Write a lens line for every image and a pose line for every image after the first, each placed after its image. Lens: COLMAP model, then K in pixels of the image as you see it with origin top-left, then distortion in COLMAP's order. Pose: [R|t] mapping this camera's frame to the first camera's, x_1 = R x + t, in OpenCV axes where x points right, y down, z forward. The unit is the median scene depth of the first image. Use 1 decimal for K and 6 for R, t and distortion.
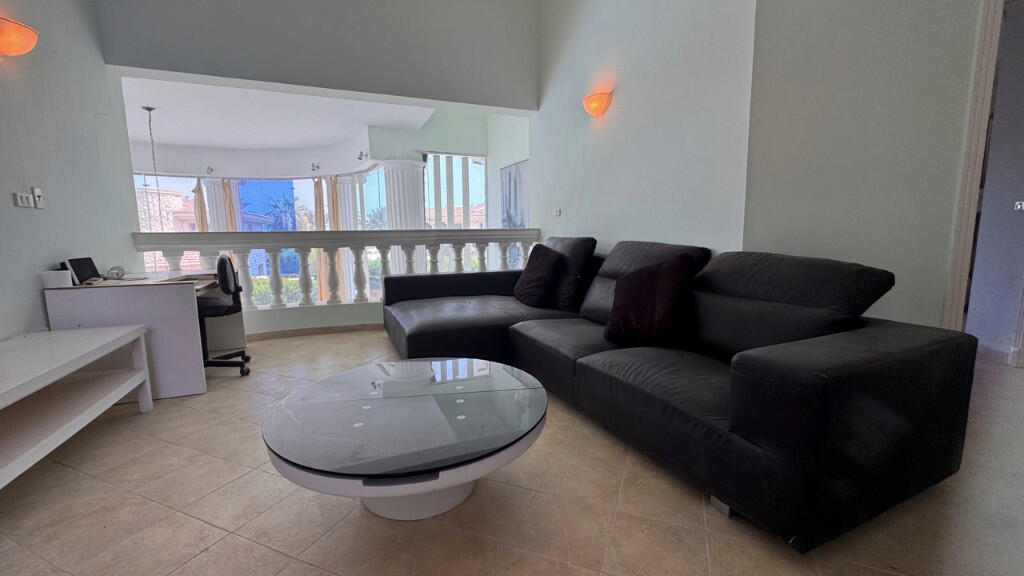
lens RADIAL K [[410.1, 0, 512.0], [0, 410.1, 288.0], [0, 0, 1]] dist [-0.004894, 0.000384]
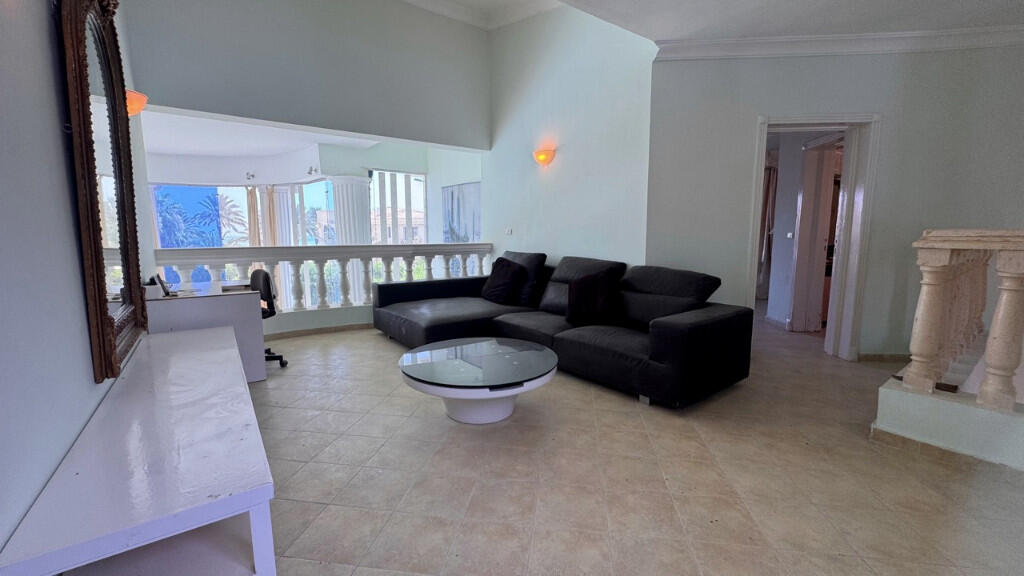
lens RADIAL K [[410.1, 0, 512.0], [0, 410.1, 288.0], [0, 0, 1]] dist [-0.004894, 0.000384]
pose [[0.971442, -0.021202, 0.236327, -0.219808], [0.022530, 0.999742, -0.002919, -0.003887], [-0.236204, 0.008160, 0.971669, -0.297427]]
